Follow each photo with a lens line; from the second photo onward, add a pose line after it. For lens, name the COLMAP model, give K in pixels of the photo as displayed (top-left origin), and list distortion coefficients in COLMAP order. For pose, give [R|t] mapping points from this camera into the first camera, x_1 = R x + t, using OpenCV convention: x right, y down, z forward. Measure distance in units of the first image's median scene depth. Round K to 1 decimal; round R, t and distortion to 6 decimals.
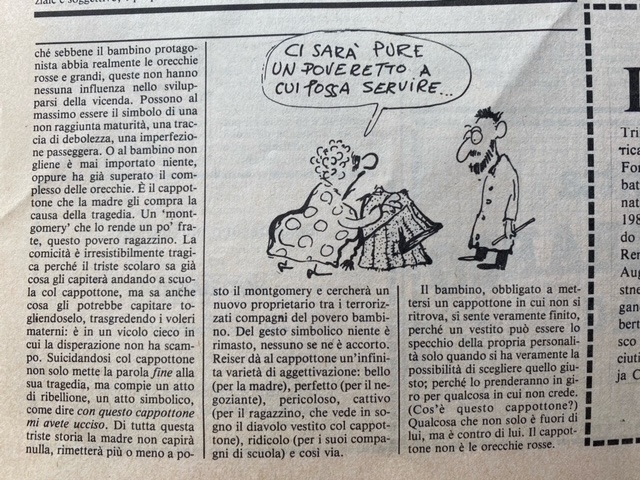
lens RADIAL K [[486.7, 0, 319.9], [0, 486.7, 240.5], [0, 0, 1]] dist [-0.003882, -0.001100]
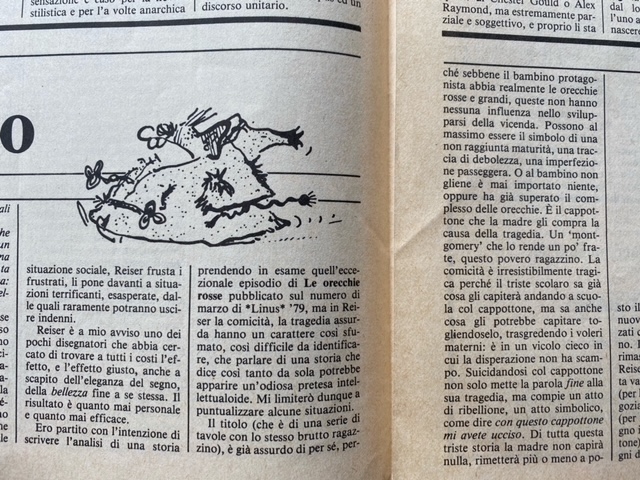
lens RADIAL K [[486.7, 0, 319.8], [0, 486.7, 239.3], [0, 0, 1]] dist [-0.003882, -0.001100]
pose [[0.986072, 0.017555, 0.165390, -1.036442], [-0.020522, 0.999657, 0.016250, -0.050891], [-0.165048, -0.019418, 0.986094, 0.040658]]
